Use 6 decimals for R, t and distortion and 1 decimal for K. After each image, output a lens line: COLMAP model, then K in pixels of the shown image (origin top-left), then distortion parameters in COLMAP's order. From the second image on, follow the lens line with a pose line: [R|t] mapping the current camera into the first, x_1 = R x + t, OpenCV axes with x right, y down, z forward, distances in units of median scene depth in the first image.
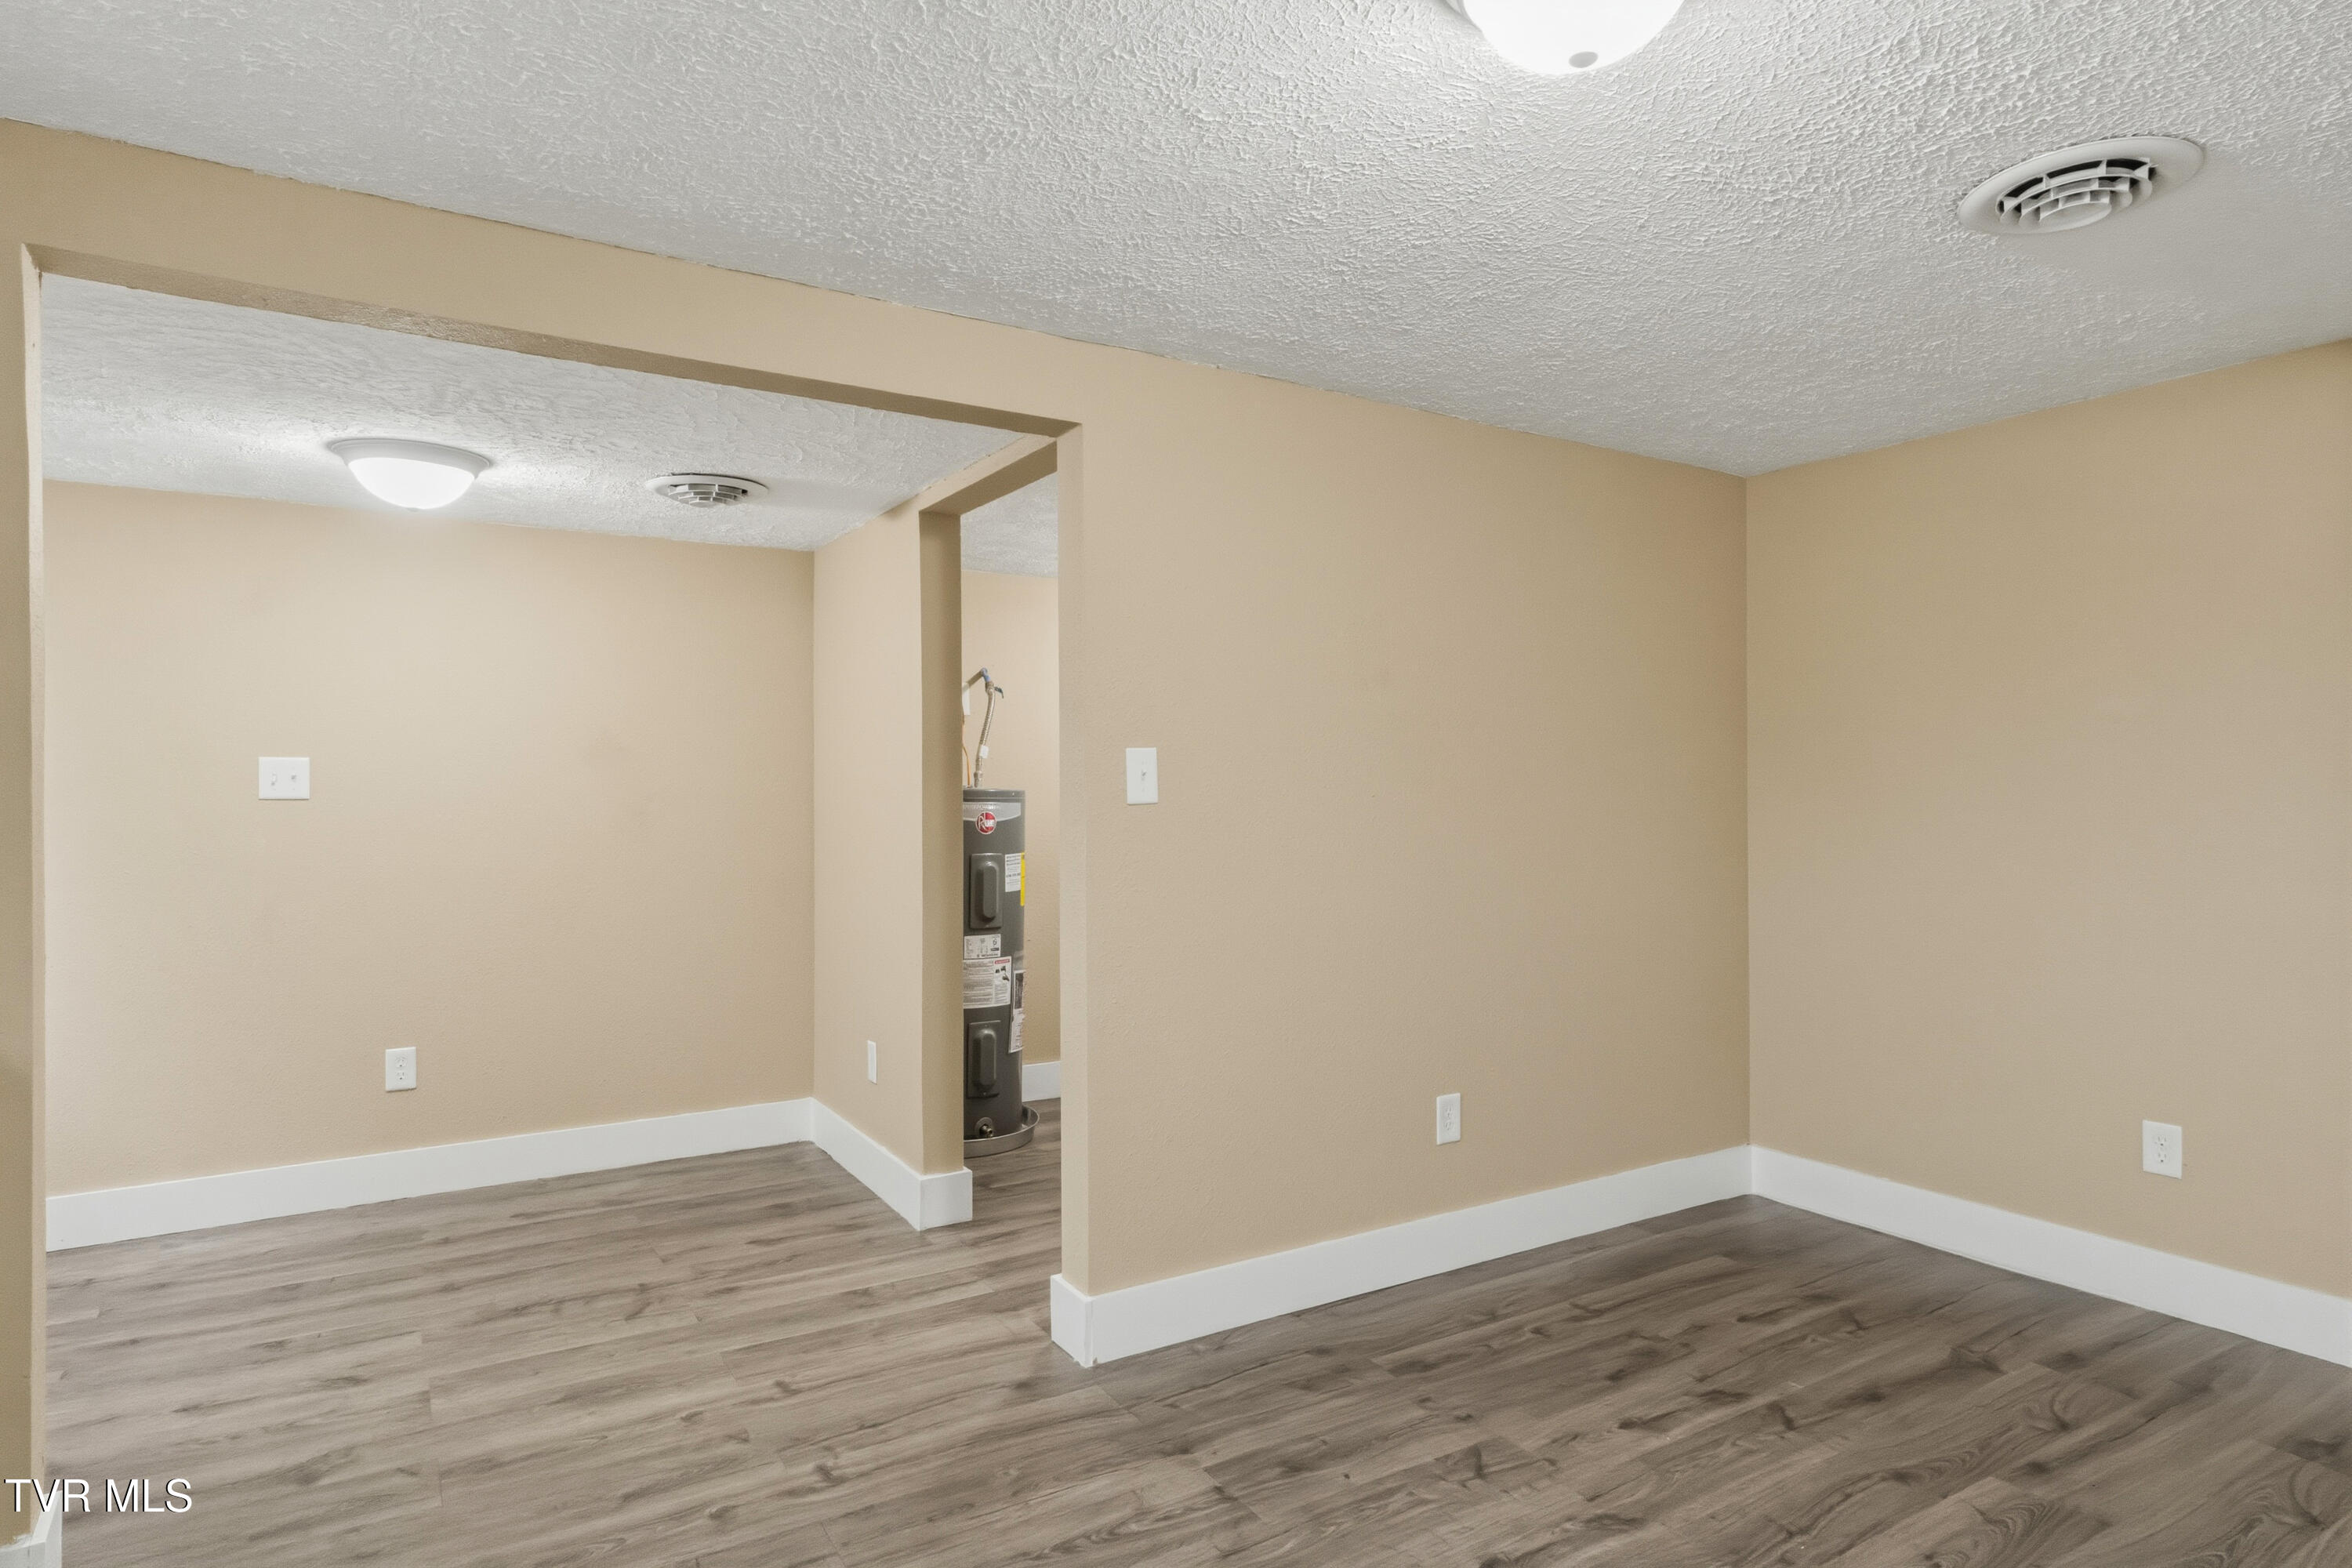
lens RADIAL K [[1309.5, 0, 1161.2], [0, 1309.5, 808.6], [0, 0, 1]] dist [-0.000394, 0.000022]
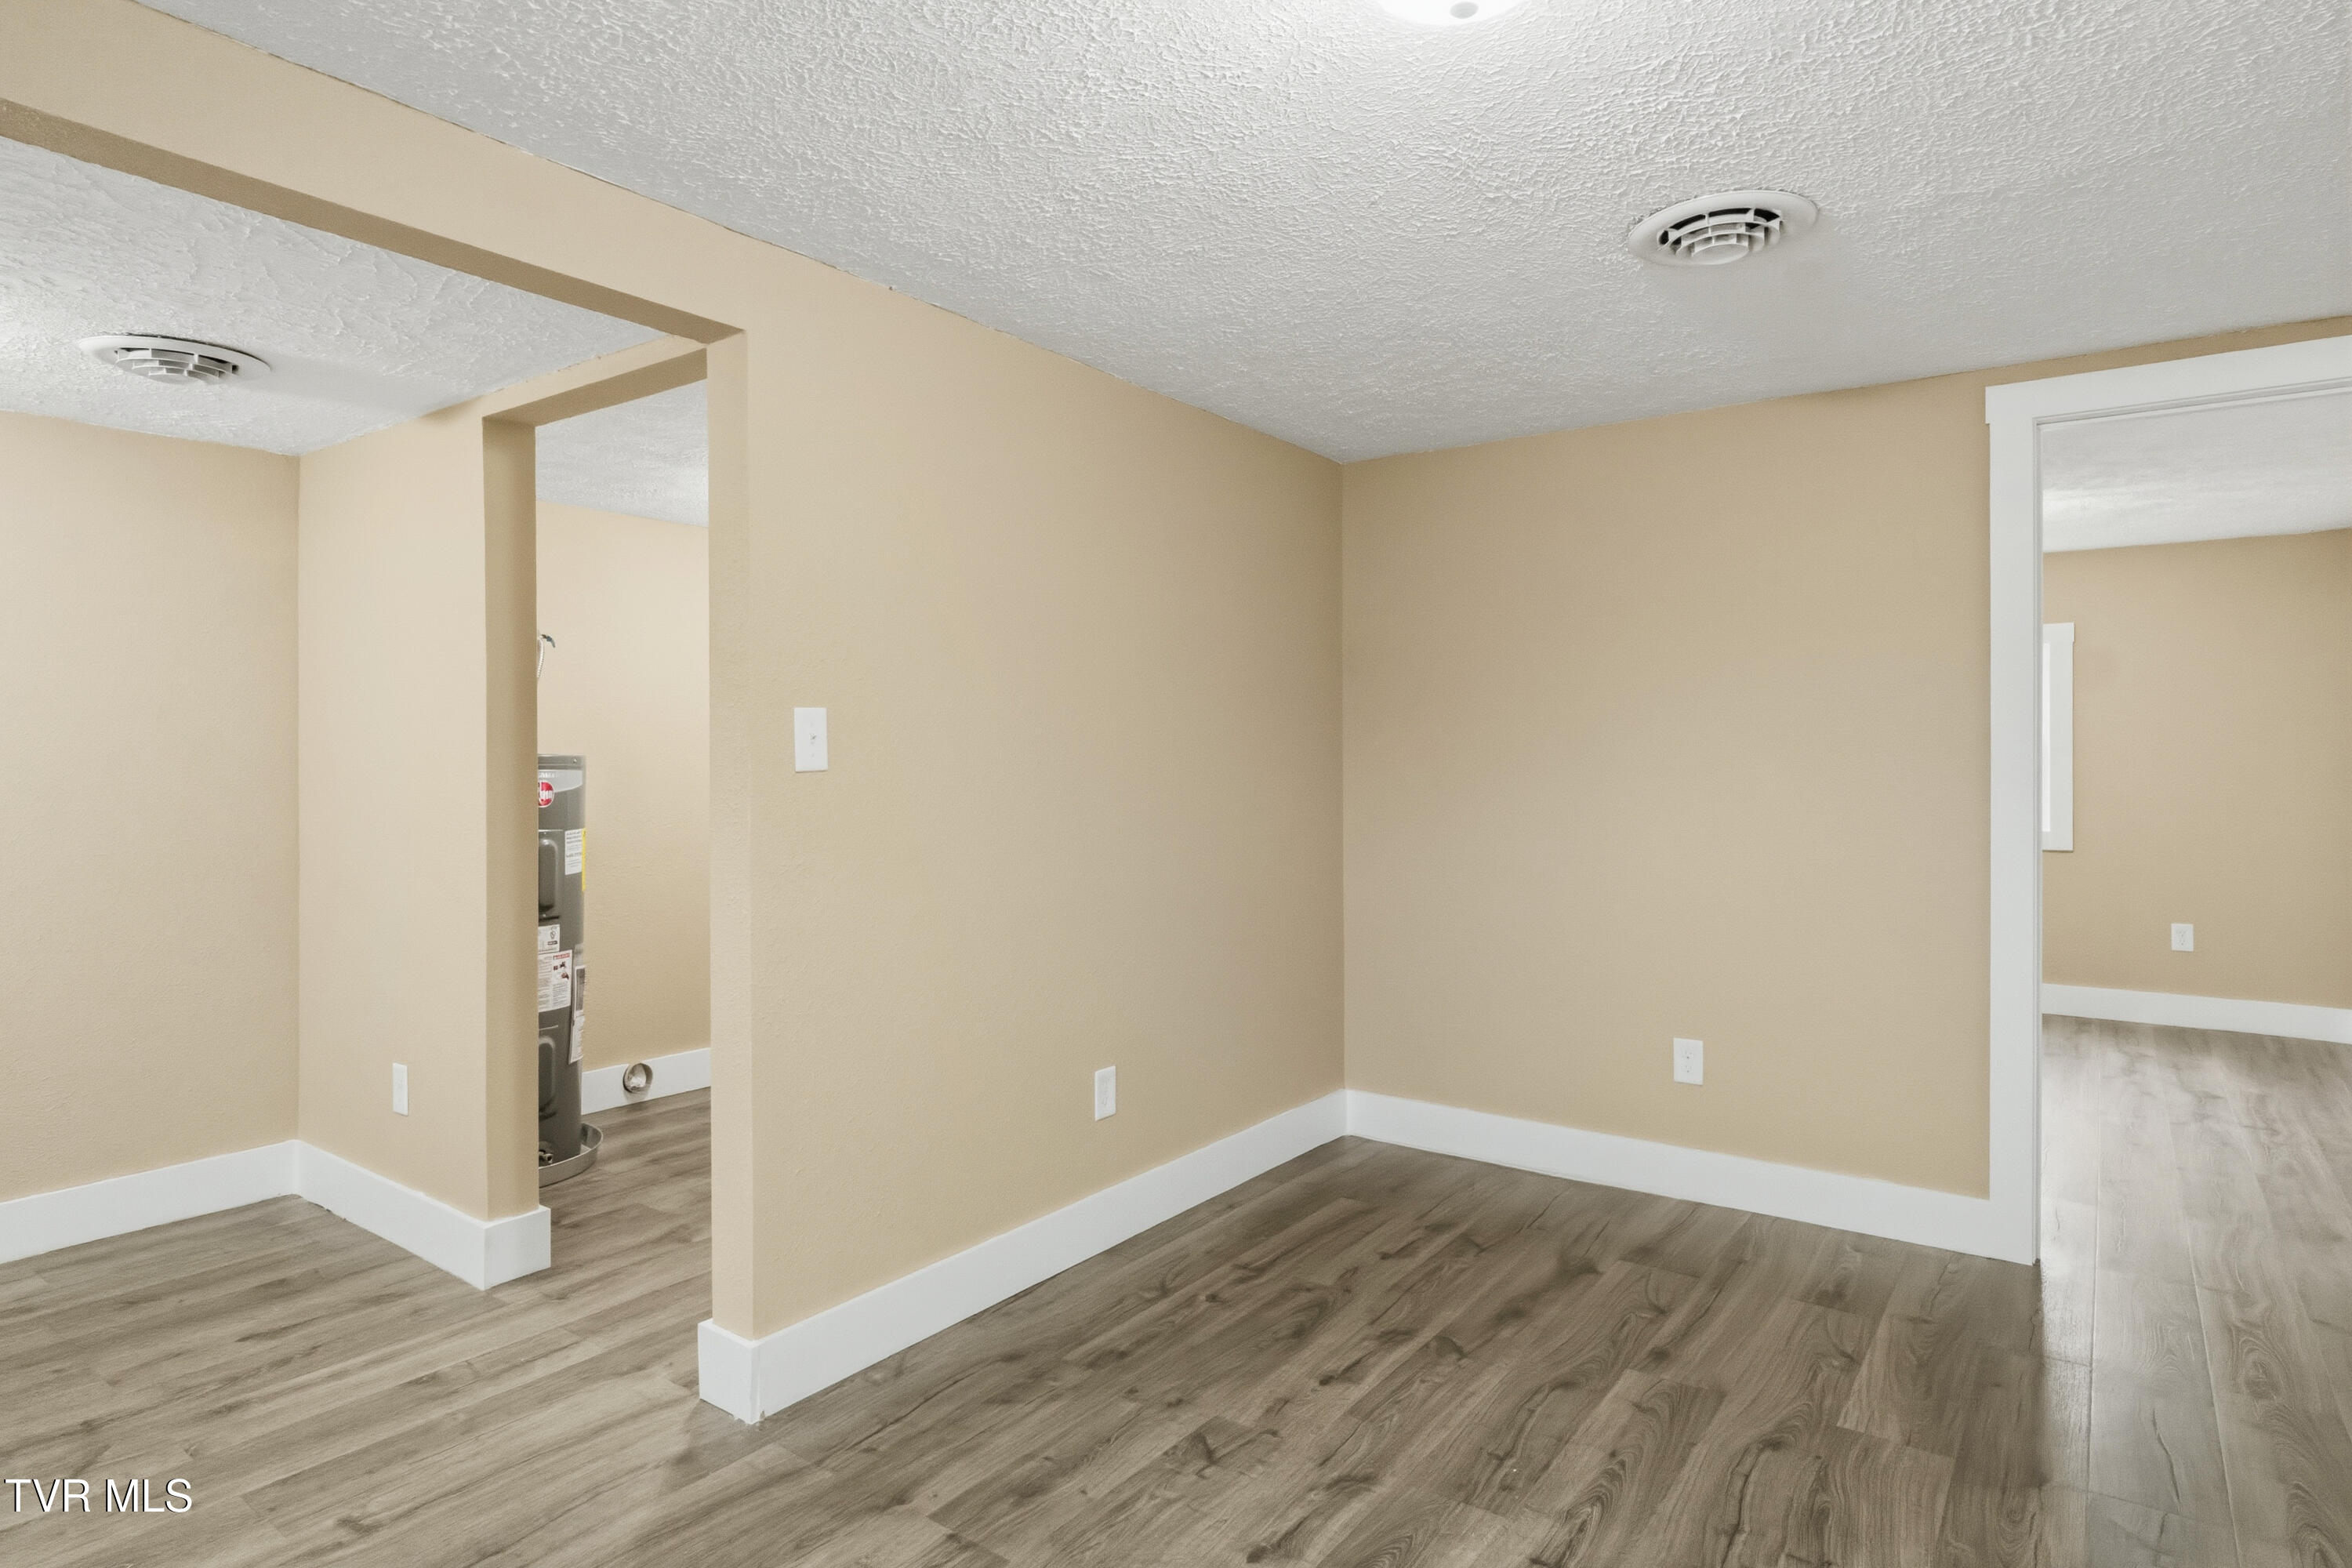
lens RADIAL K [[1315.6, 0, 1172.7], [0, 1315.6, 771.5], [0, 0, 1]] dist [-0.002355, 0.000266]
pose [[0.923670, -0.002374, 0.383181, -0.124745], [0.003301, 0.999993, -0.001761, -0.001045], [-0.383174, 0.002891, 0.923672, 0.086259]]
